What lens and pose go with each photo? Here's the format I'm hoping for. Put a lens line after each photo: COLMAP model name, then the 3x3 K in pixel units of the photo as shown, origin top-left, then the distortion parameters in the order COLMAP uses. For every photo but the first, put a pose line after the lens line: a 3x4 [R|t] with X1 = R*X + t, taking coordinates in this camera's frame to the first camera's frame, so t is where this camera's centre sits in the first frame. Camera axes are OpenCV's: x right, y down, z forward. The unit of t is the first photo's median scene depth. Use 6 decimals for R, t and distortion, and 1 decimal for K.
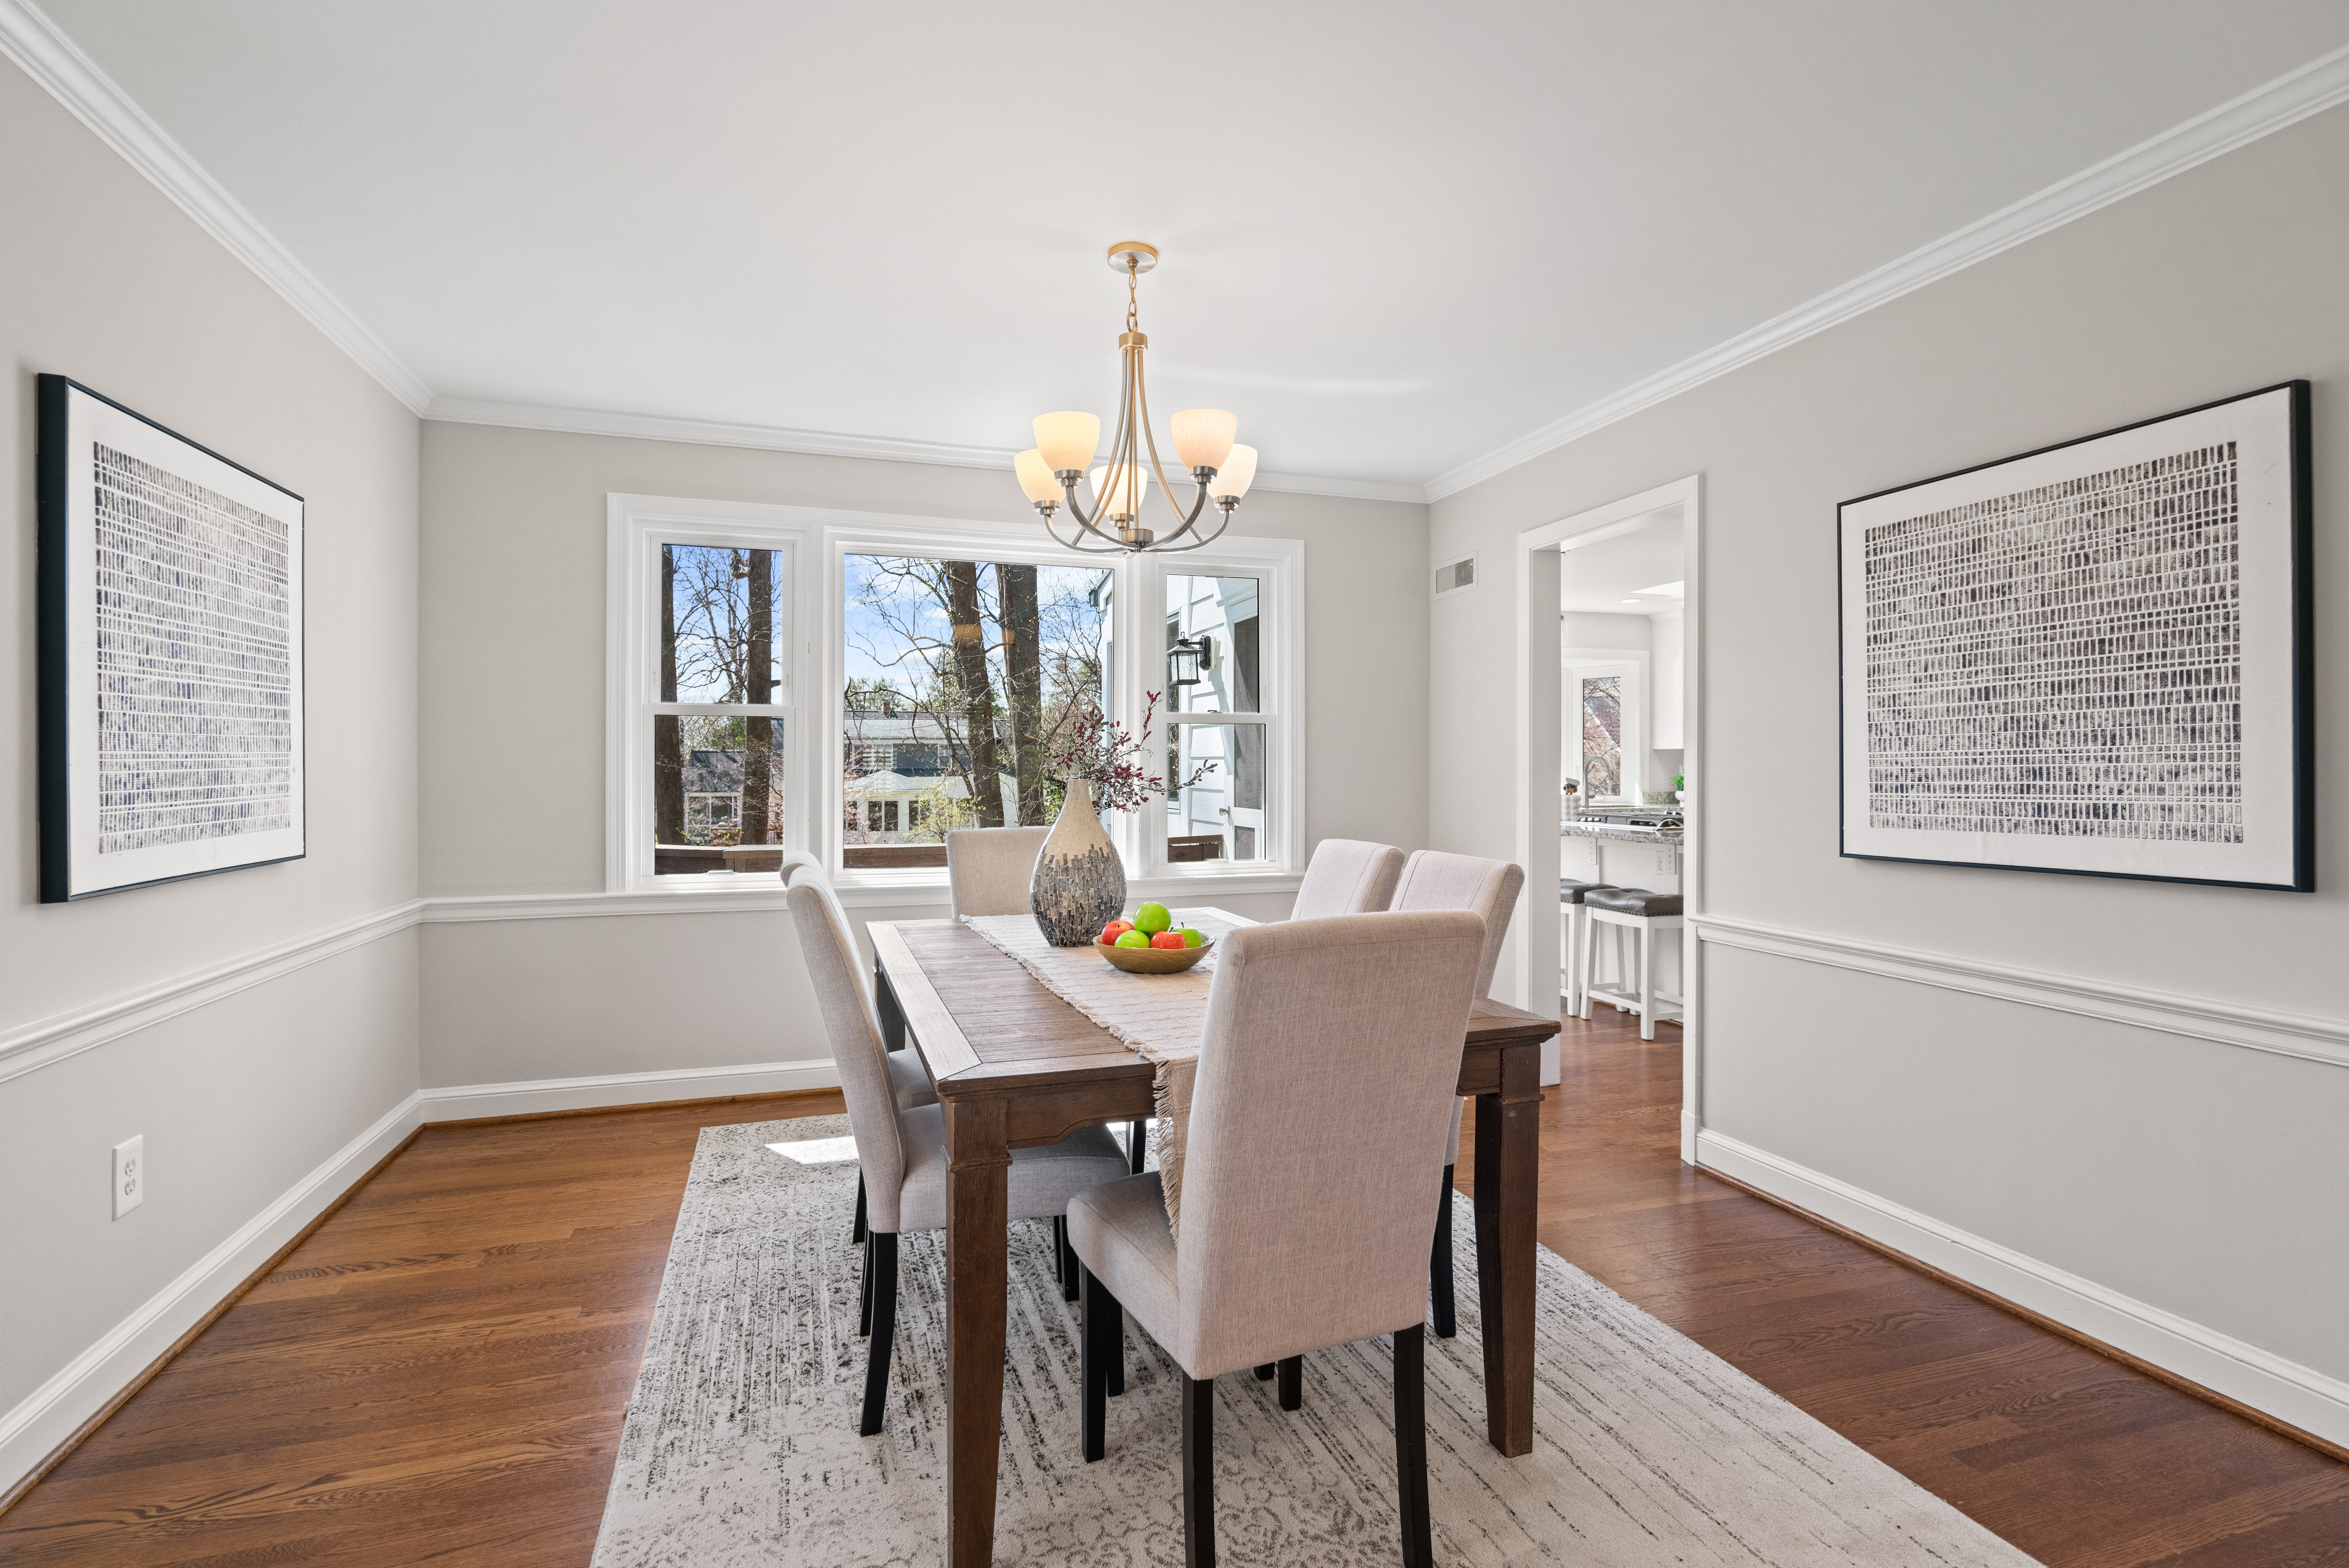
lens RADIAL K [[1080.4, 0, 1169.4], [0, 1080.4, 766.6], [0, 0, 1]] dist [0.011191, 0.000504]
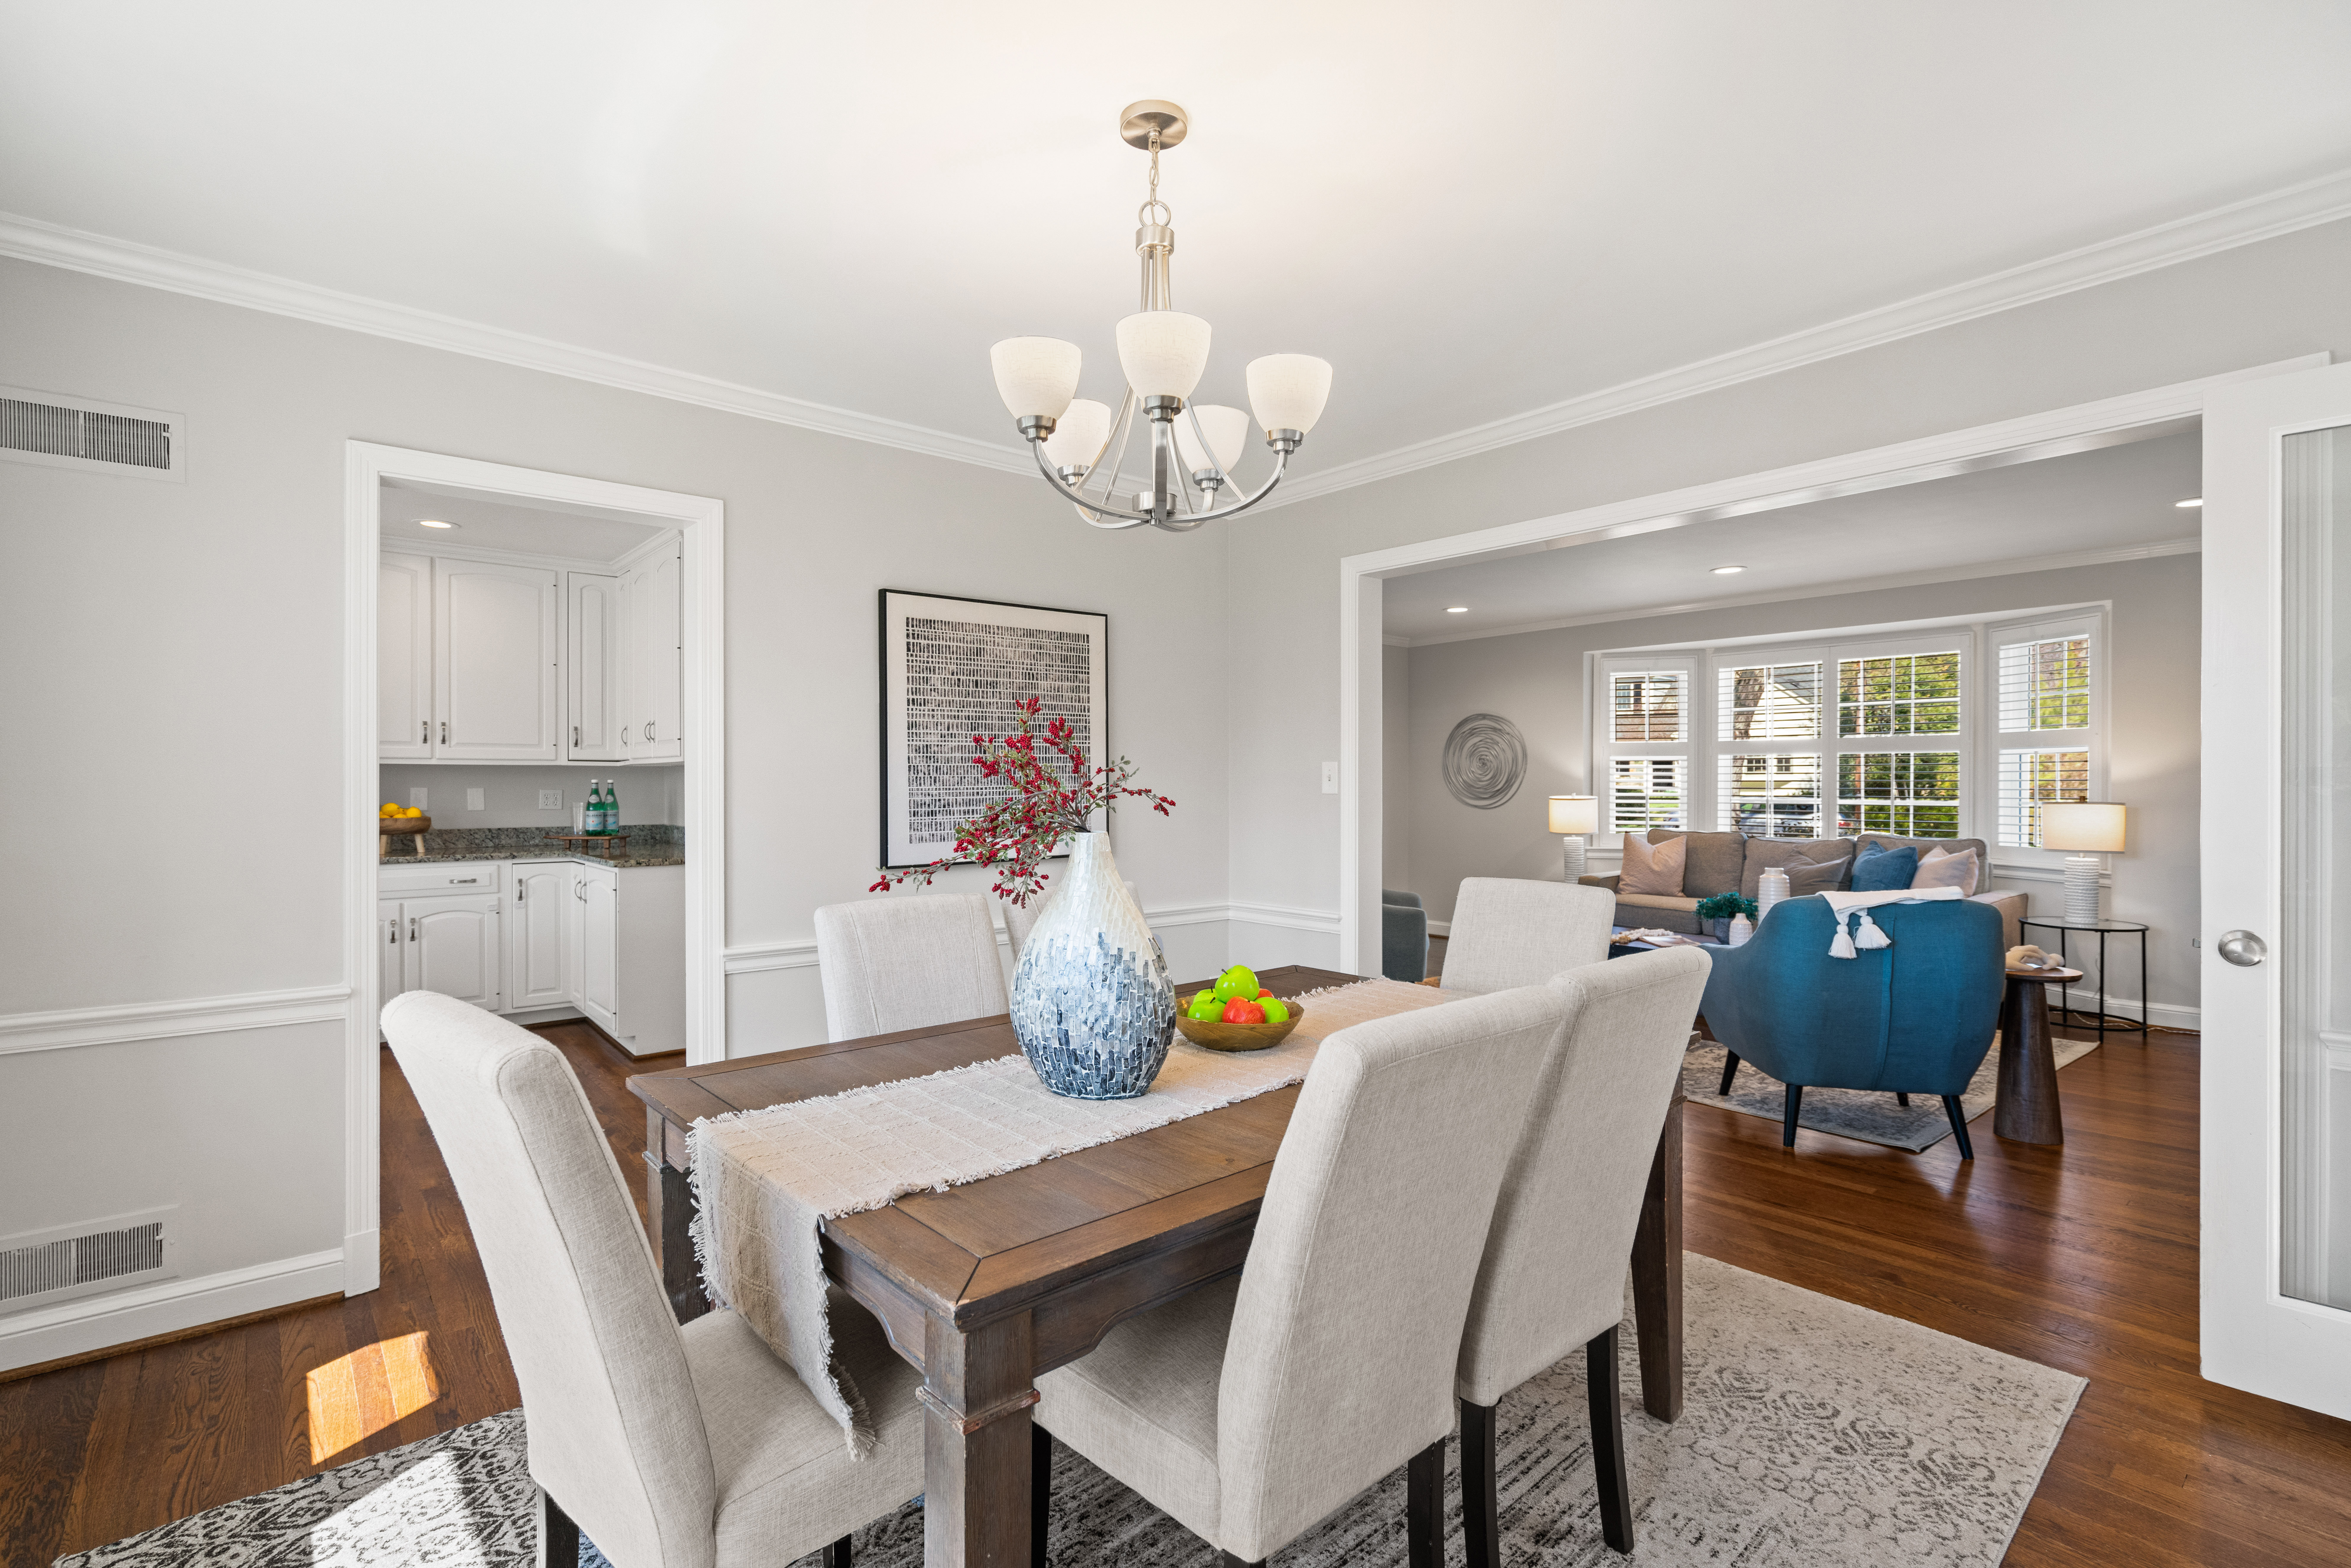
lens RADIAL K [[1081.3, 0, 1174.3], [0, 1081.3, 790.2], [0, 0, 1]] dist [0.011191, 0.000504]
pose [[-0.383684, -0.002379, 0.923461, -0.711869], [0.001550, 0.999994, 0.003220, -0.013022], [-0.923463, 0.002667, -0.383678, 1.241470]]
